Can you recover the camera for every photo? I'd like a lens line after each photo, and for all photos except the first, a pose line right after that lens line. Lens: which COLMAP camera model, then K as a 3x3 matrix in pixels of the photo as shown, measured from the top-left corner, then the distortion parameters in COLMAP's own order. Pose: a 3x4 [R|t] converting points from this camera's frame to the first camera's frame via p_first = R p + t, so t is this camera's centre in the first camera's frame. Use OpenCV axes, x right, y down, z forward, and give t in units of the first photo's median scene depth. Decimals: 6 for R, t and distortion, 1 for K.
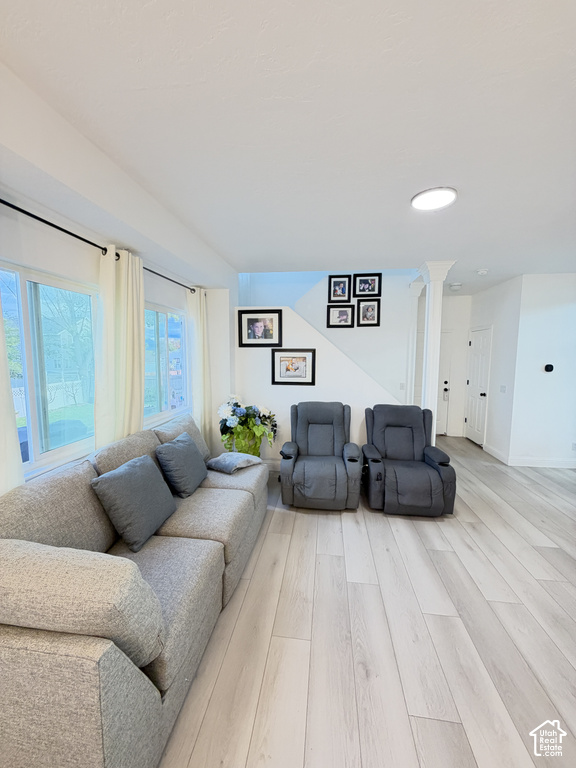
lens RADIAL K [[310.7, 0, 286.4], [0, 310.7, 379.3], [0, 0, 1]] dist [0.001793, -0.000975]
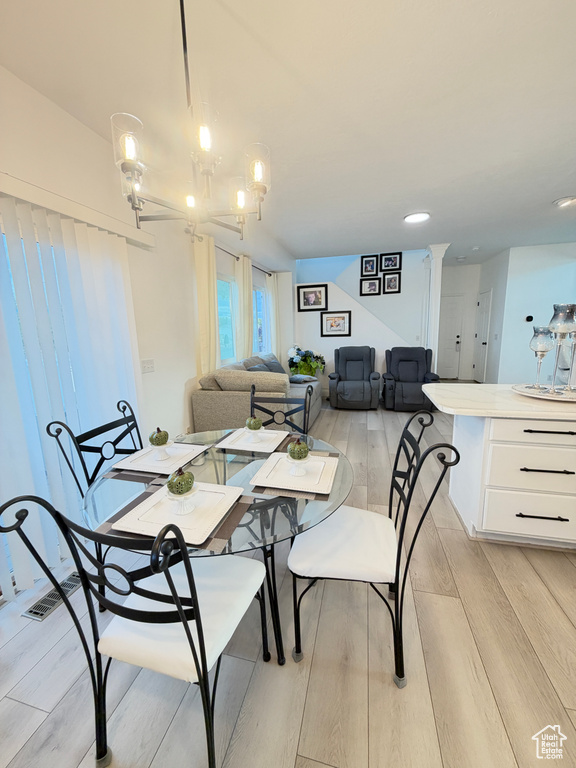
lens RADIAL K [[310.7, 0, 286.4], [0, 310.7, 379.3], [0, 0, 1]] dist [0.001793, -0.000975]
pose [[0.992510, -0.012963, -0.121478, -0.033272], [0.022705, 0.996604, 0.079156, 0.098223], [0.120039, -0.081321, 0.989433, -0.490856]]
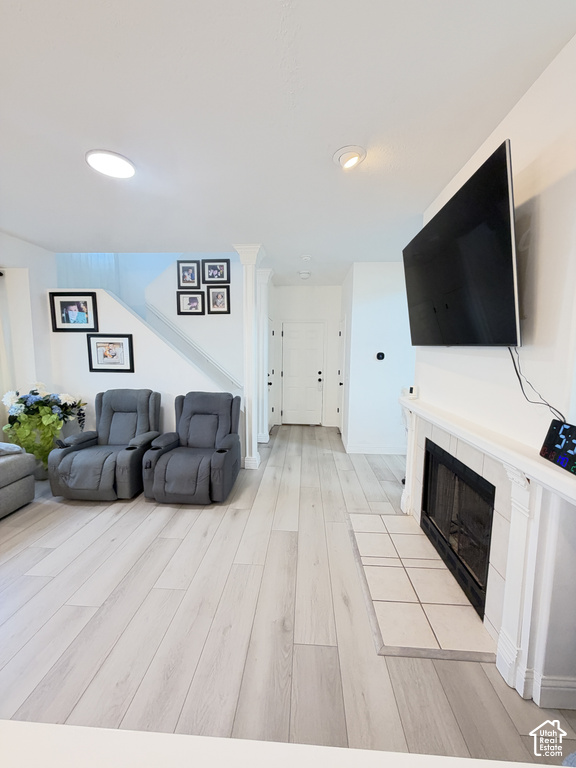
lens RADIAL K [[310.7, 0, 286.4], [0, 310.7, 379.3], [0, 0, 1]] dist [0.001793, -0.000975]
pose [[0.997507, -0.000441, 0.070560, 0.493421], [-0.000370, 0.999934, 0.011480, 0.028993], [-0.070560, -0.011478, 0.997441, 0.011247]]
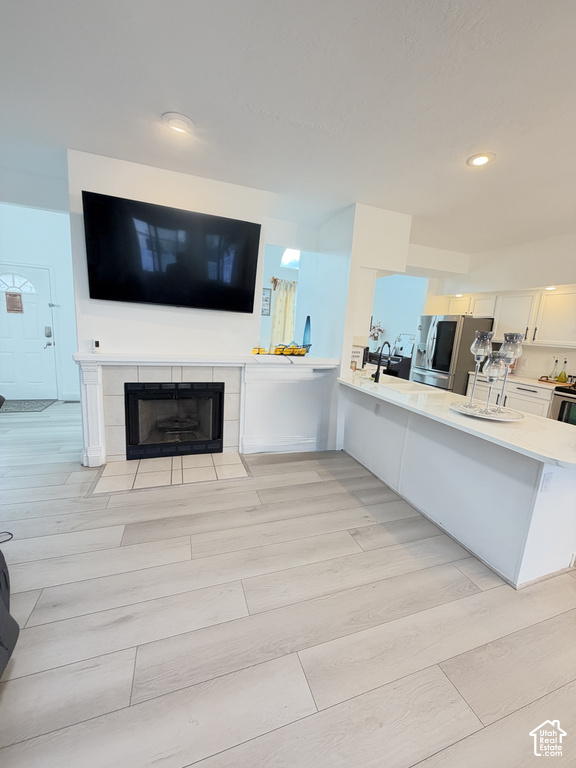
lens RADIAL K [[310.7, 0, 286.4], [0, 310.7, 379.3], [0, 0, 1]] dist [0.001793, -0.000975]
pose [[-0.453770, -0.193600, 0.869834, 0.025491], [0.010987, 0.974825, 0.222700, -0.010921], [-0.891051, 0.110611, -0.440219, 0.594230]]
